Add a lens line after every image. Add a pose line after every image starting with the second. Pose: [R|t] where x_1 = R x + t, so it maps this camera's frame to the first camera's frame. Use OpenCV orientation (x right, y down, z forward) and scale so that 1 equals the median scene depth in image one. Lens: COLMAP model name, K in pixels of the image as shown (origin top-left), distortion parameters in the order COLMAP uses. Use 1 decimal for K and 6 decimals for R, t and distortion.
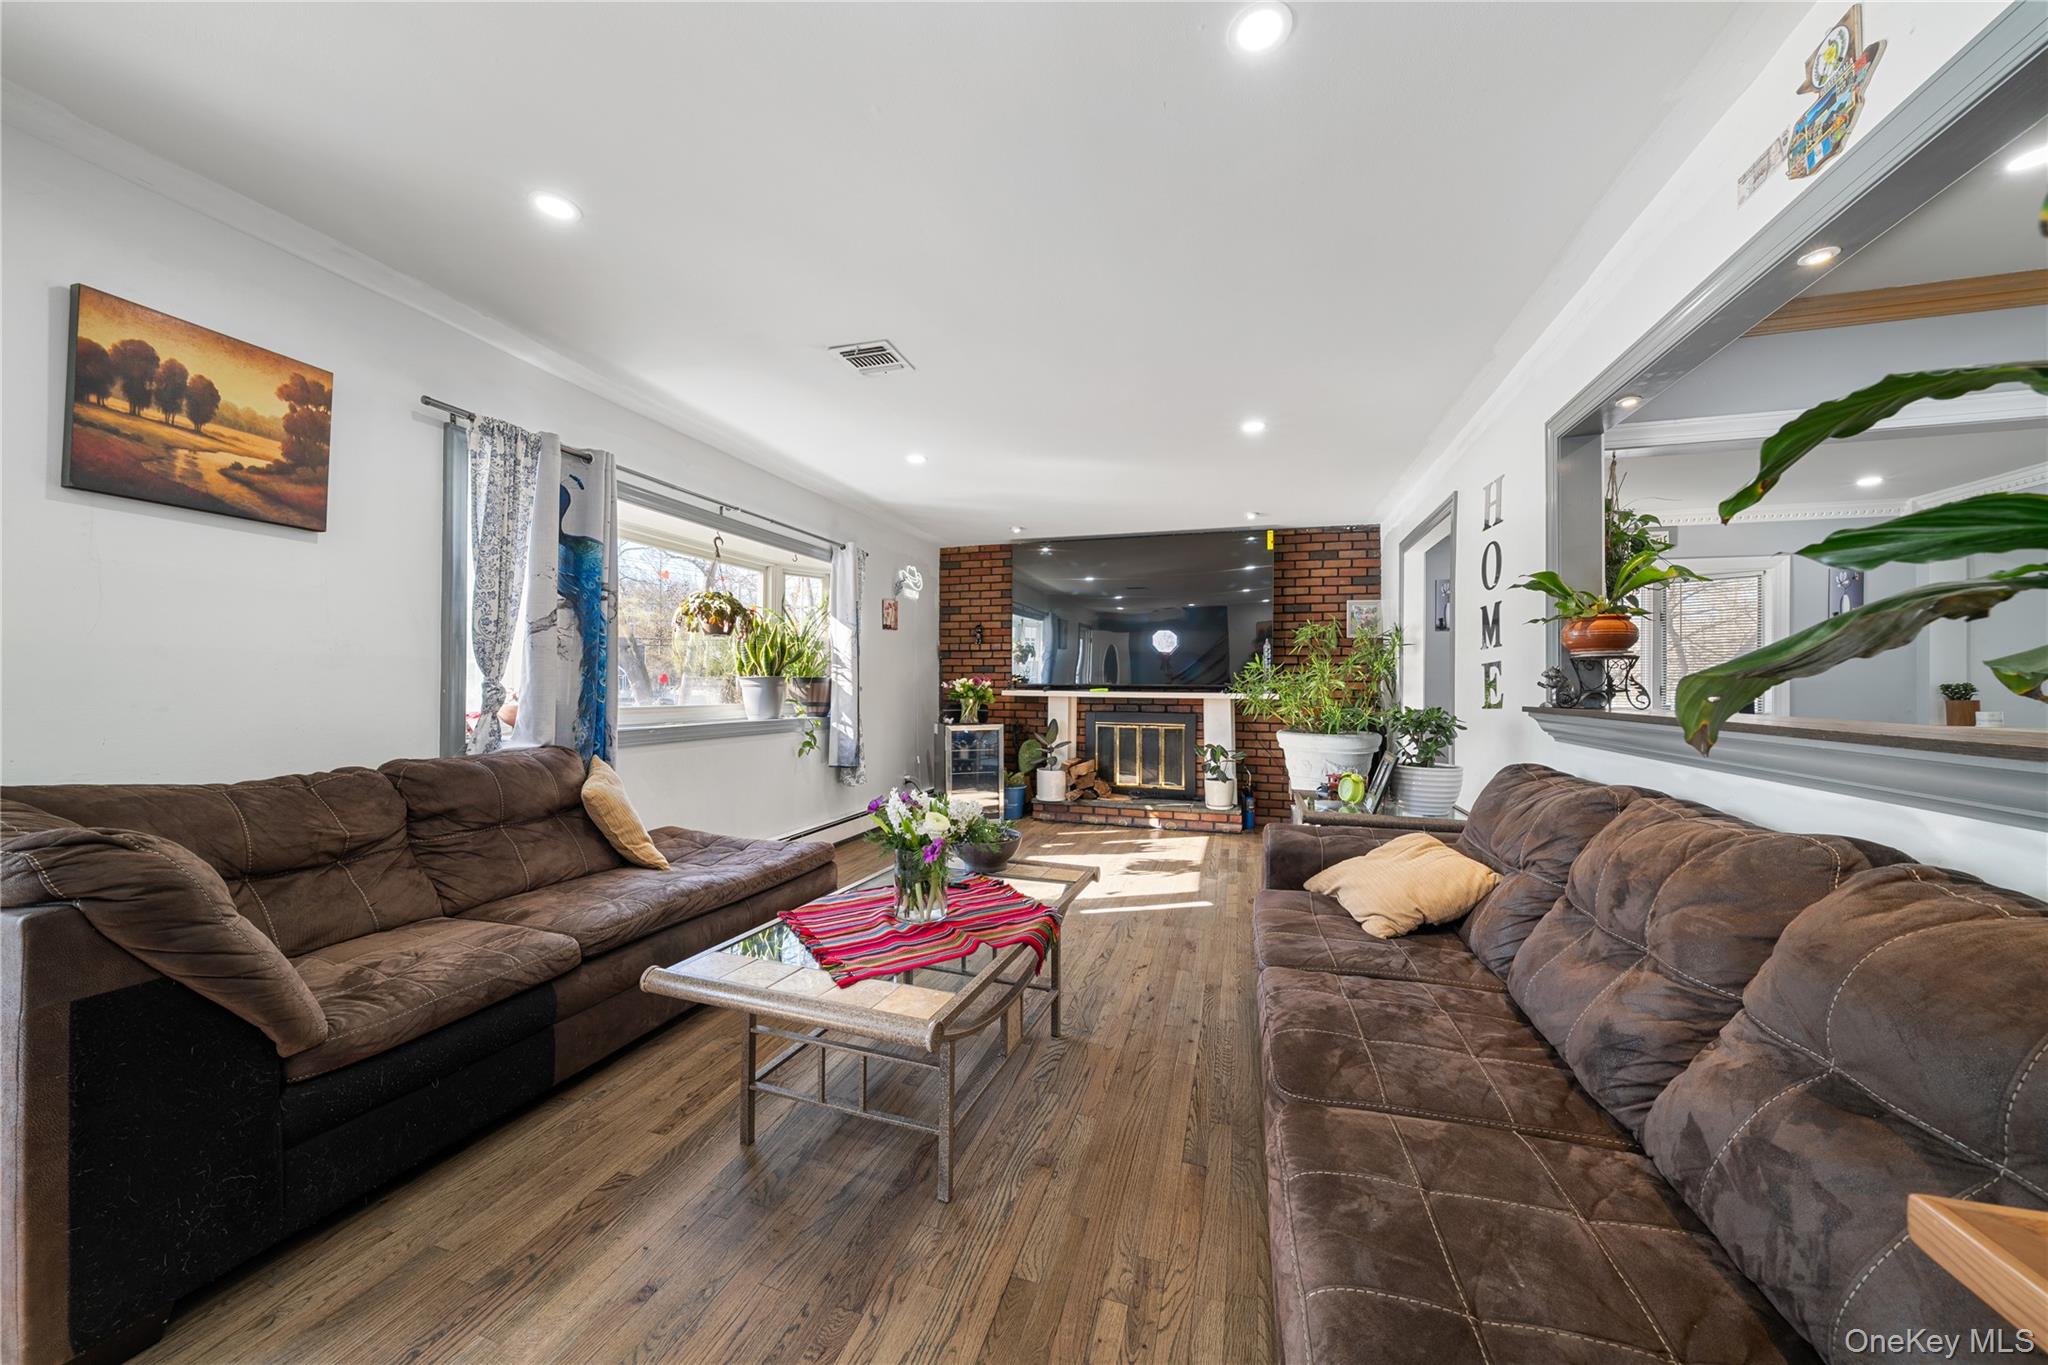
lens RADIAL K [[697.4, 0, 1023.9], [0, 697.4, 677.9], [0, 0, 1]] dist [-0.000577, -0.000056]
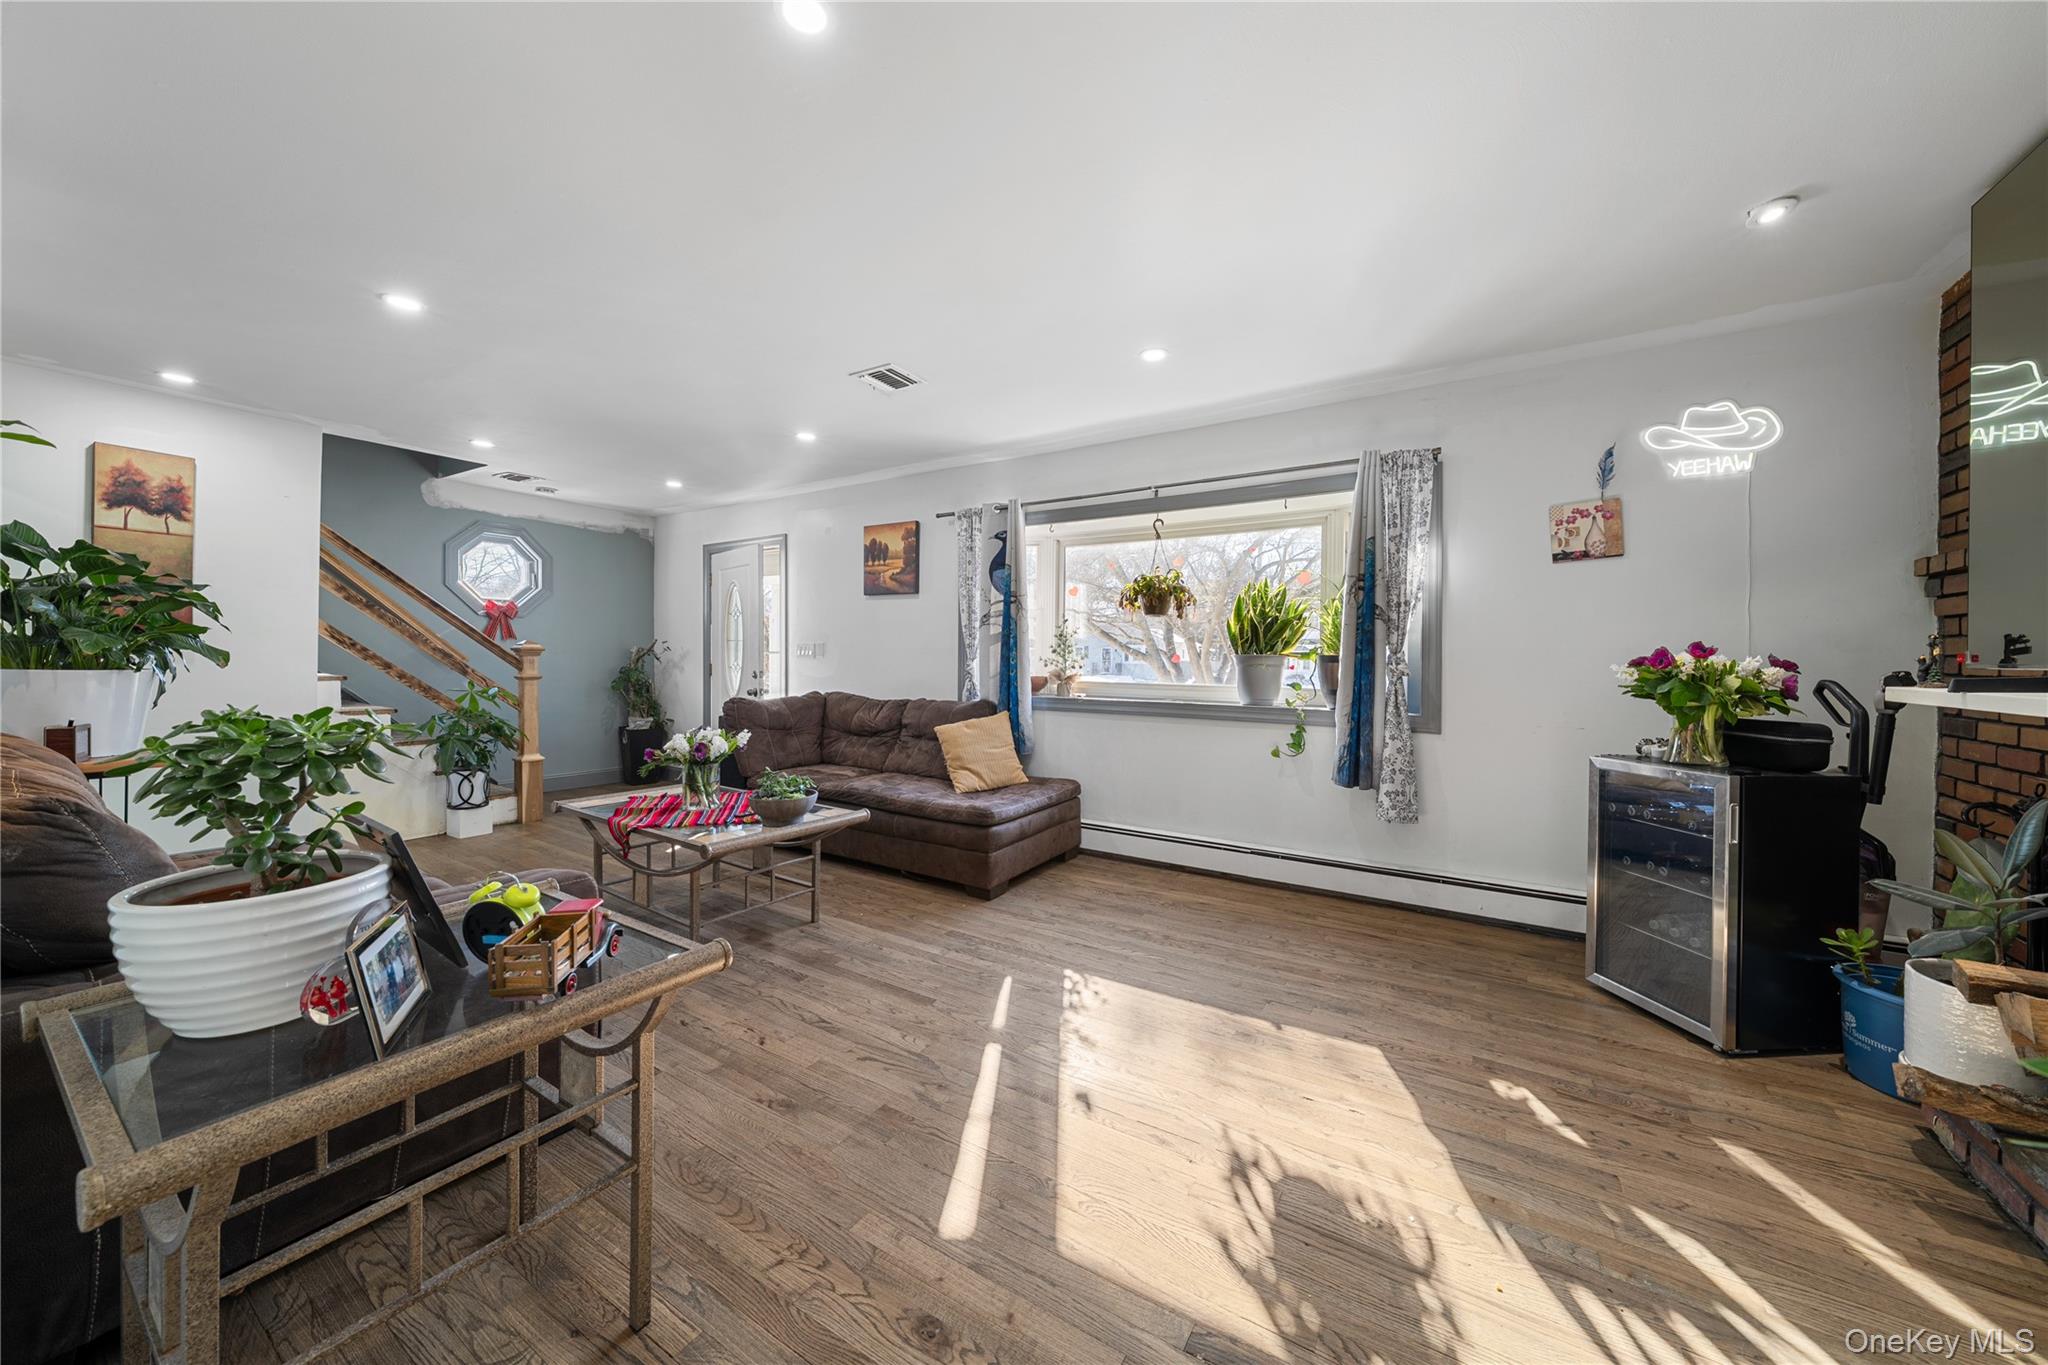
lens RADIAL K [[697.4, 0, 1023.9], [0, 697.4, 677.9], [0, 0, 1]] dist [-0.000577, -0.000056]
pose [[-0.262360, 0.022679, -0.964704, 0.790542], [-0.000142, 0.999723, 0.023541, 0.006945], [0.964970, 0.006314, -0.262284, 1.425311]]
